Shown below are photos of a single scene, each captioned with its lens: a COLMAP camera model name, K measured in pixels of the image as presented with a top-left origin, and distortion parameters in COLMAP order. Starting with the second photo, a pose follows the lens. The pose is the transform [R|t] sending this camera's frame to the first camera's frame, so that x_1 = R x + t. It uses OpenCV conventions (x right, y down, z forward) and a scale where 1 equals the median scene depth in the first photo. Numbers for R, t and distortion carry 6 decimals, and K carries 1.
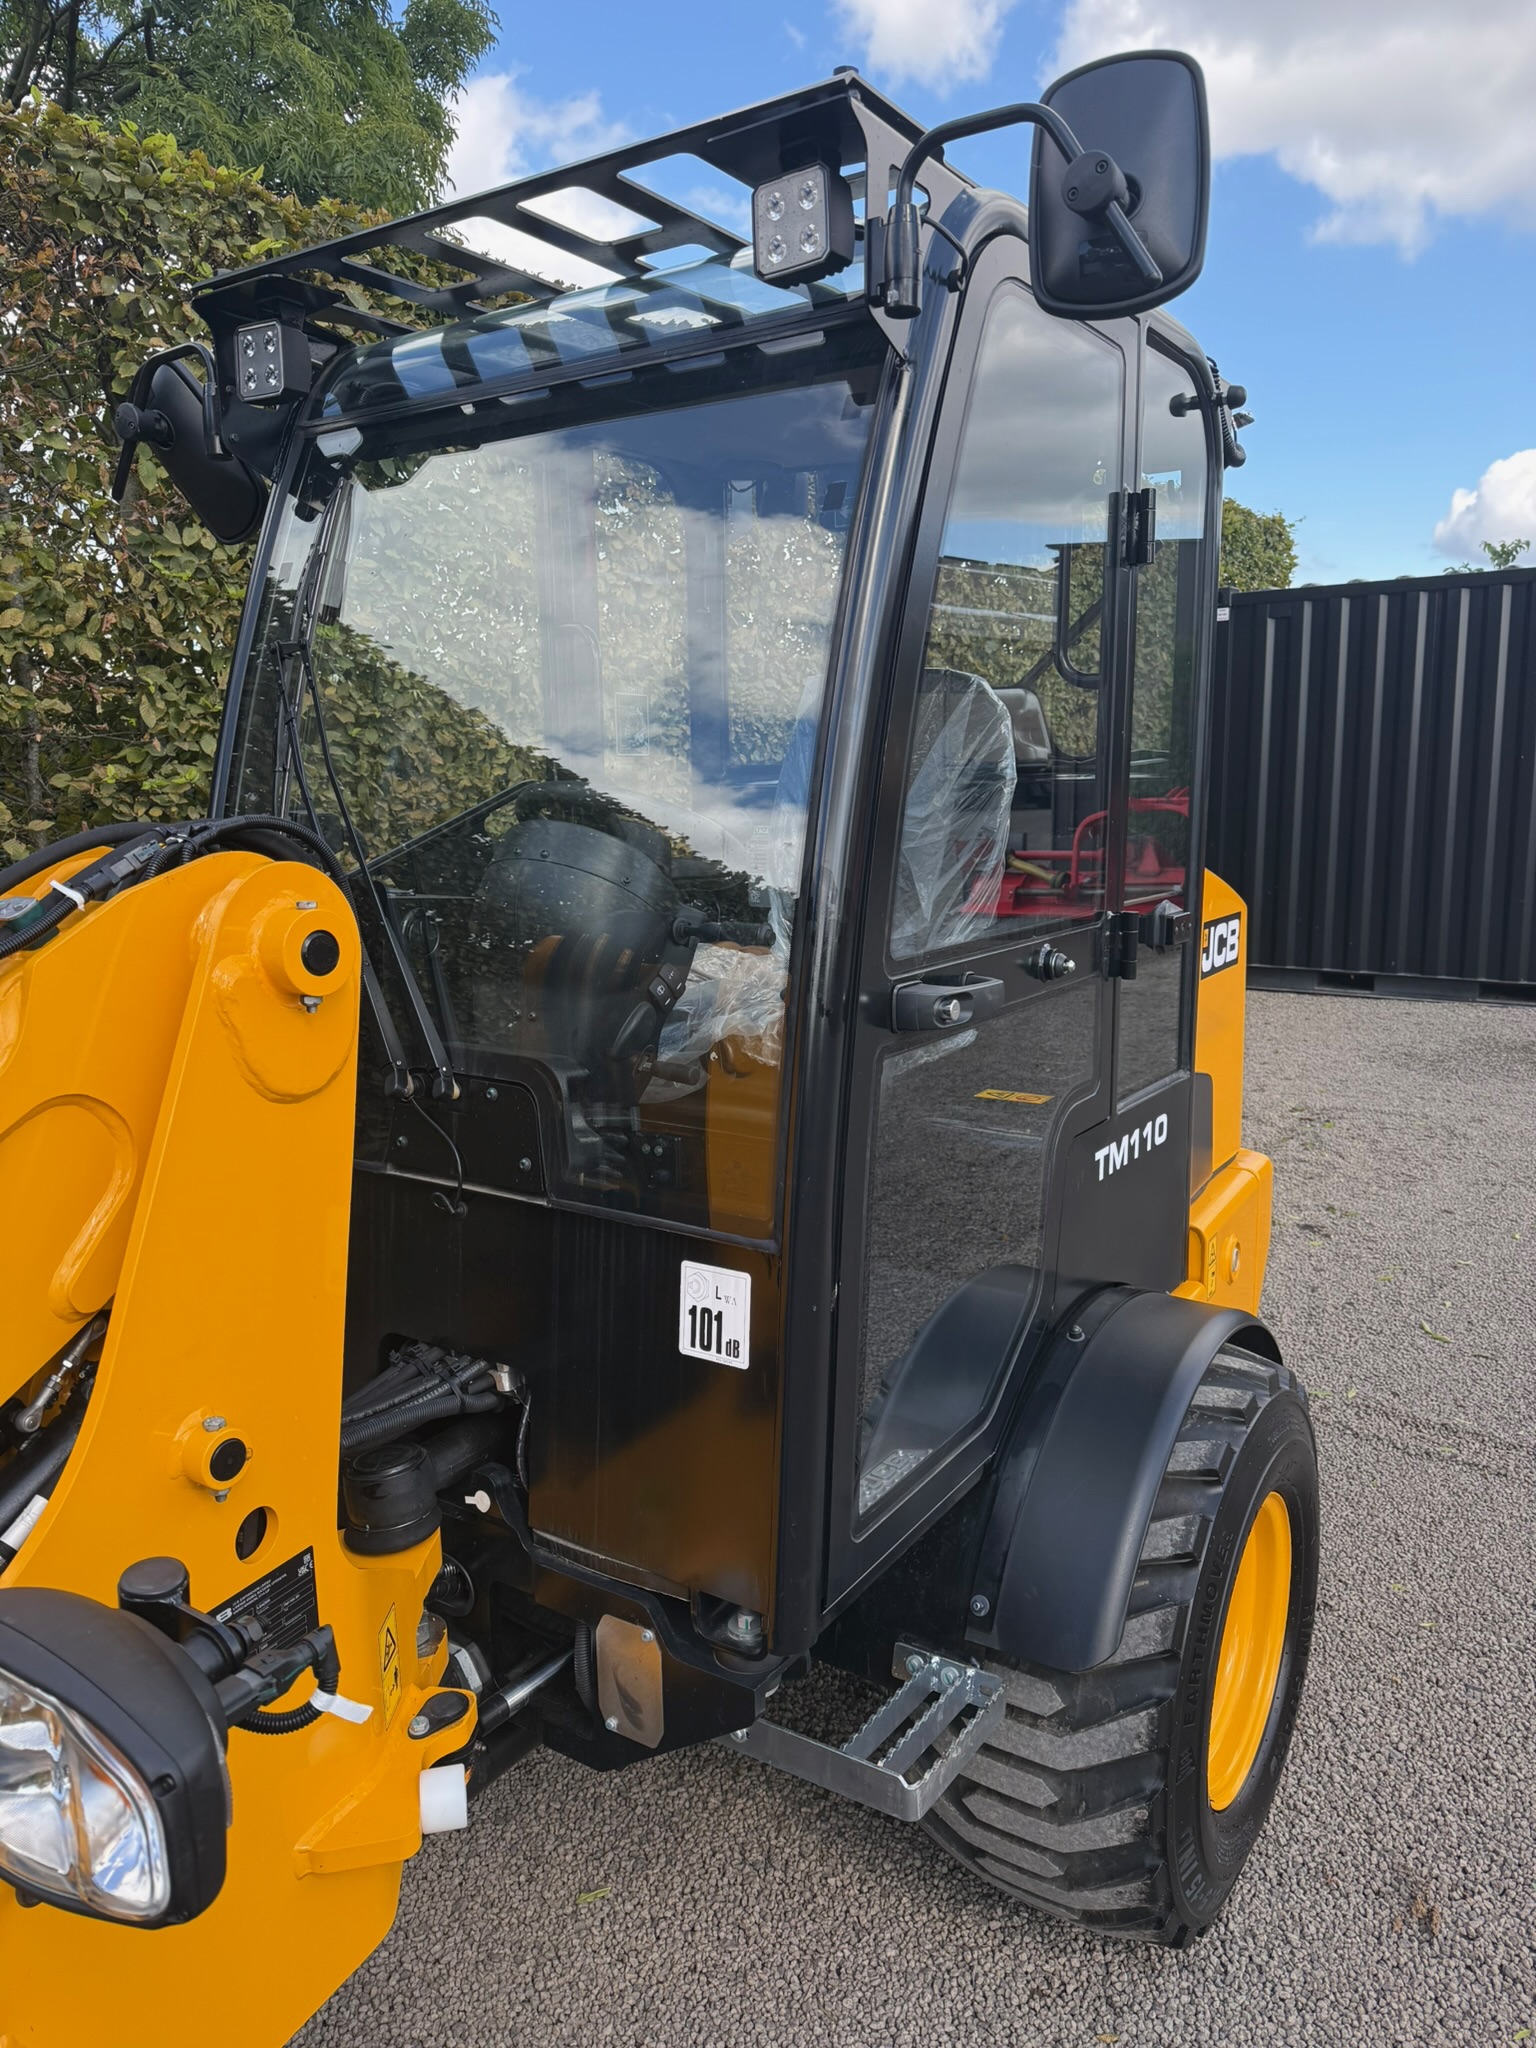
lens RADIAL K [[1427.7, 0, 733.6], [0, 1427.7, 1021.9], [0, 0, 1]] dist [0.045666, -0.155026]
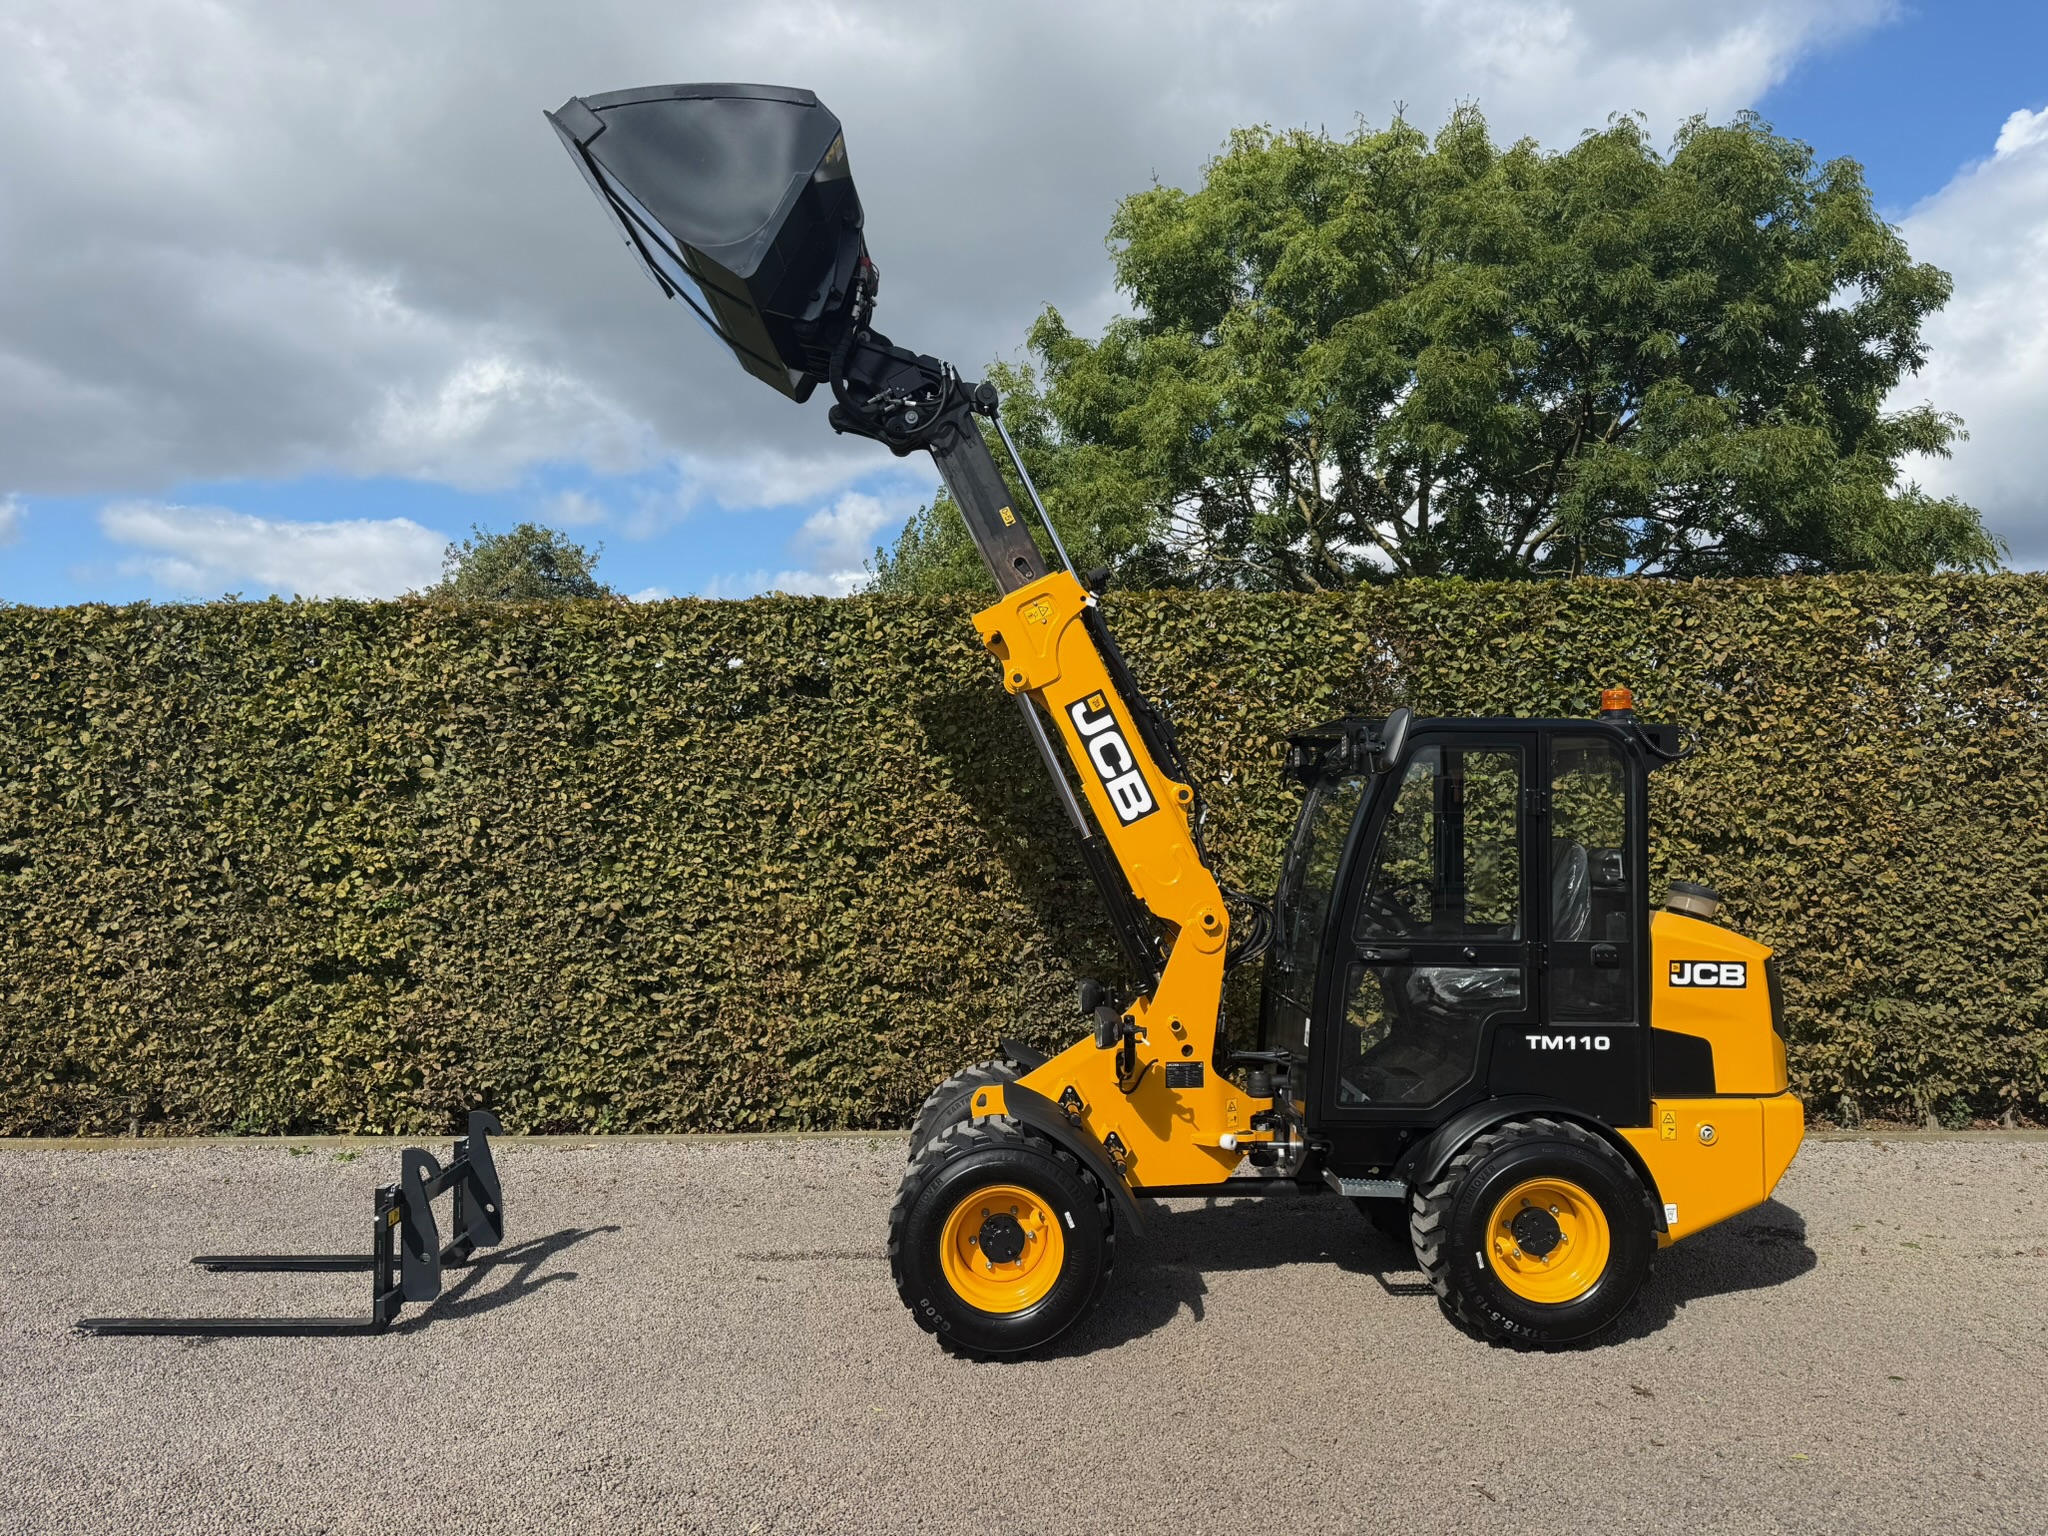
lens RADIAL K [[1394.7, 0, 1024.0], [0, 1394.7, 768.0], [0, 0, 1]] dist [0.215402, -0.417695]
pose [[0.583615, -0.019779, -0.811789, 0.974770], [-0.154849, 0.978647, -0.135170, 0.057823], [0.797129, 0.204592, 0.568091, -0.682025]]
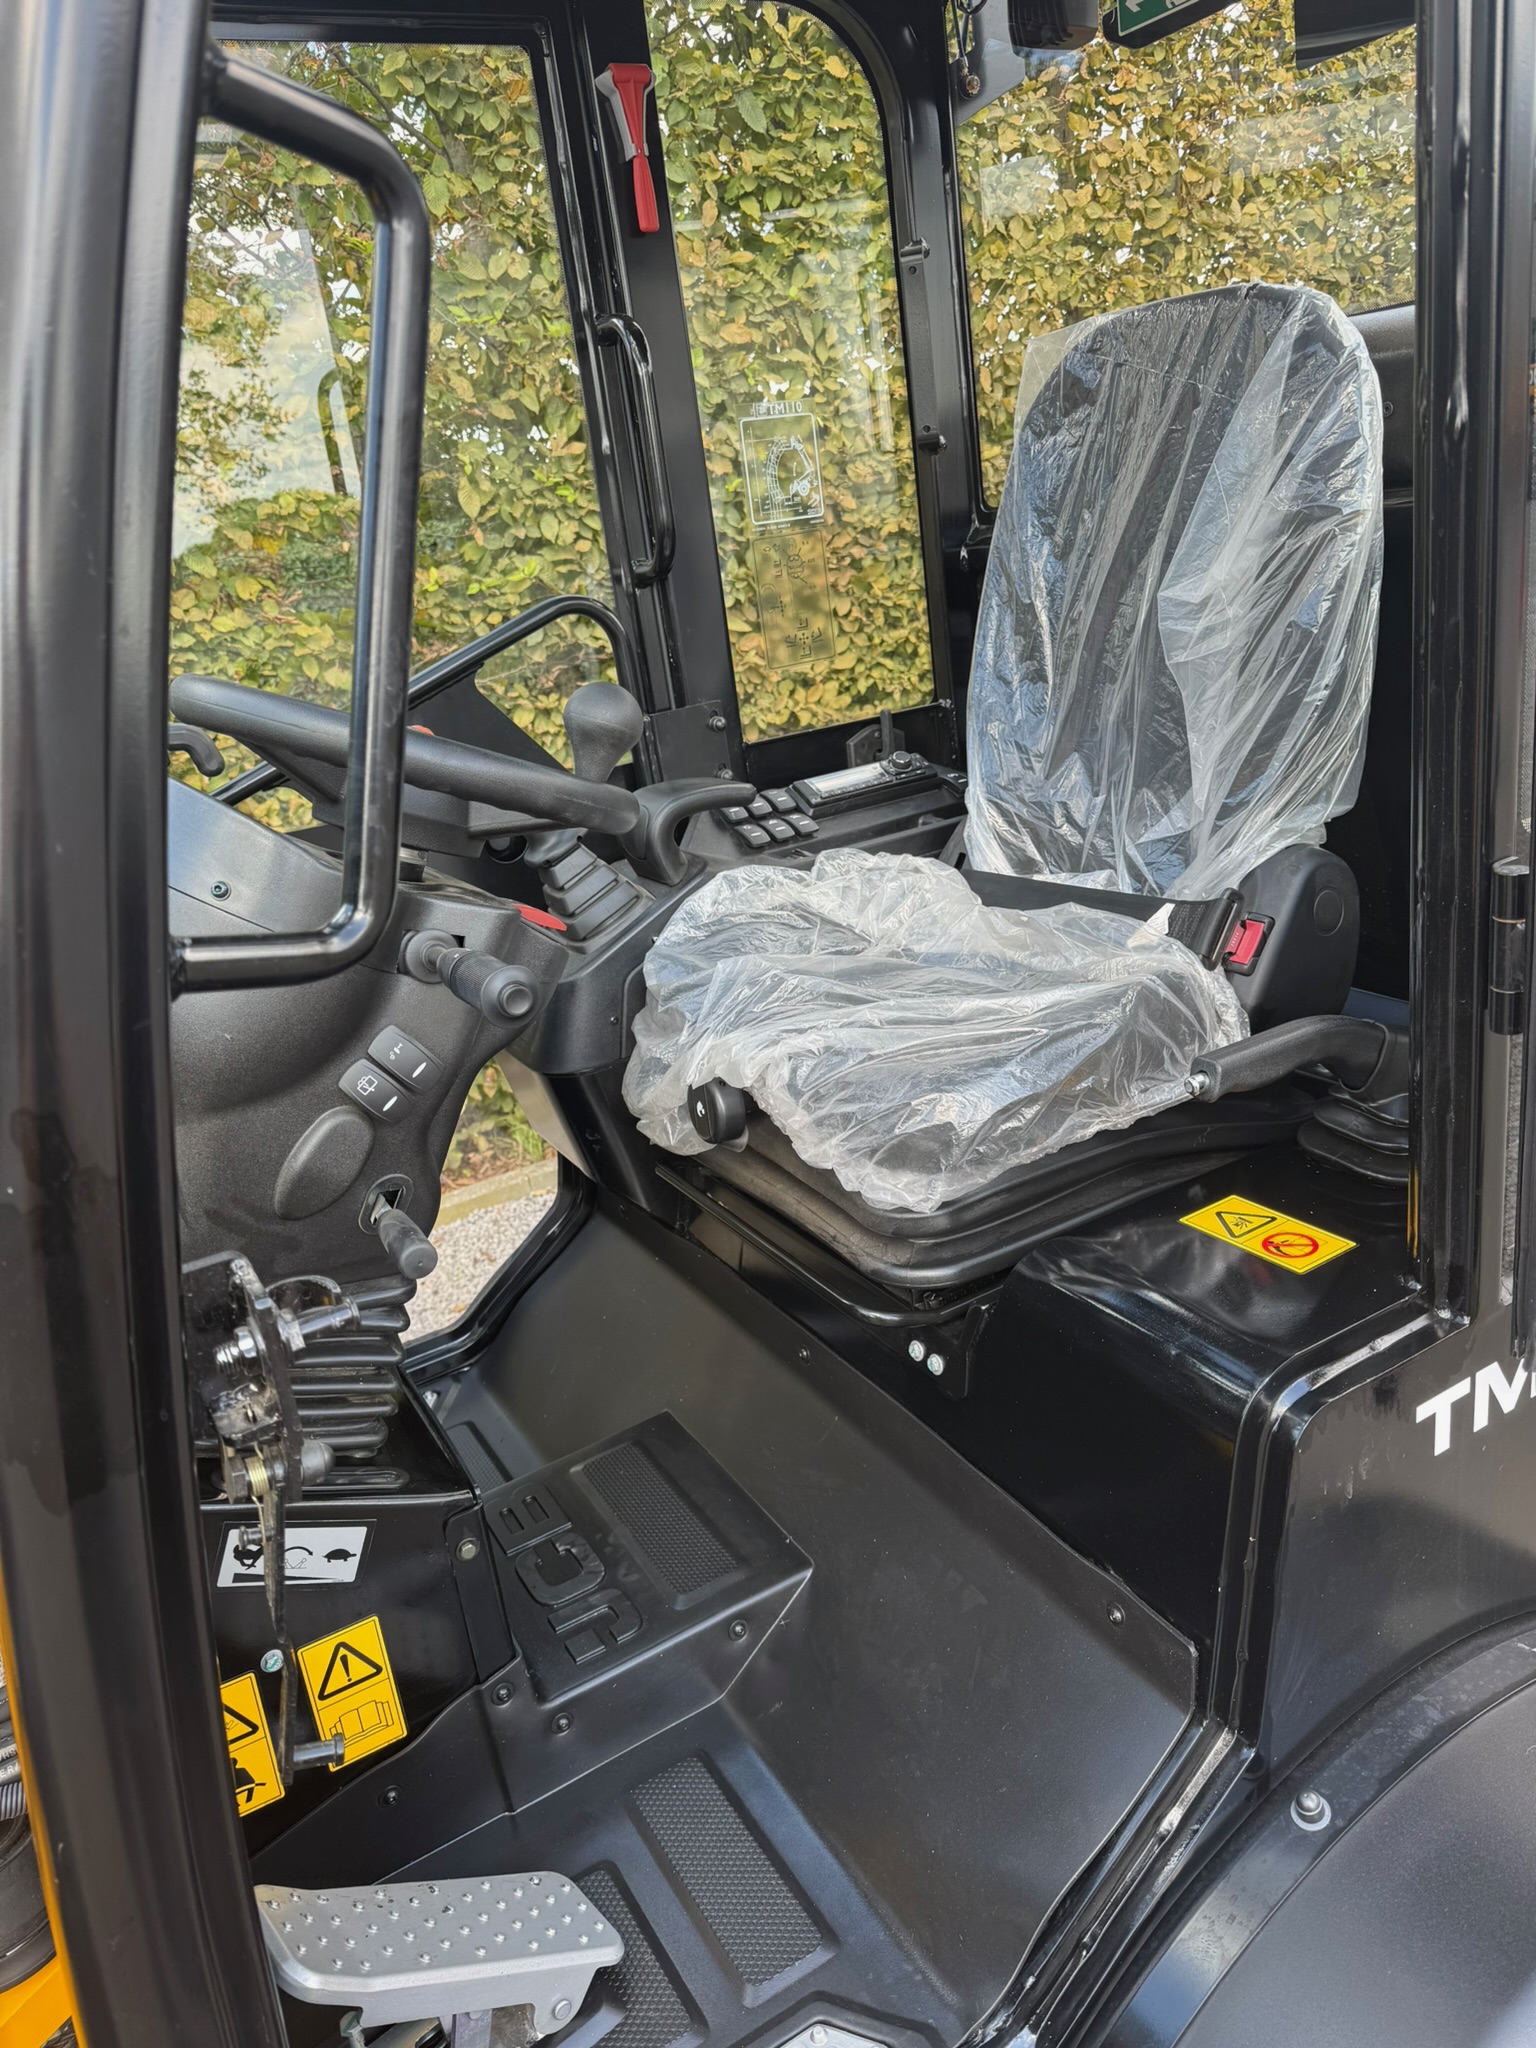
lens RADIAL K [[1448.4, 0, 765.3], [0, 1448.4, 968.3], [0, 0, 1]] dist [0.072225, -0.117717]
pose [[0.895984, 0.020093, -0.443632, 0.145386], [0.049844, 0.988113, 0.145423, -0.062197], [0.441280, -0.152409, 0.884332, 0.288623]]
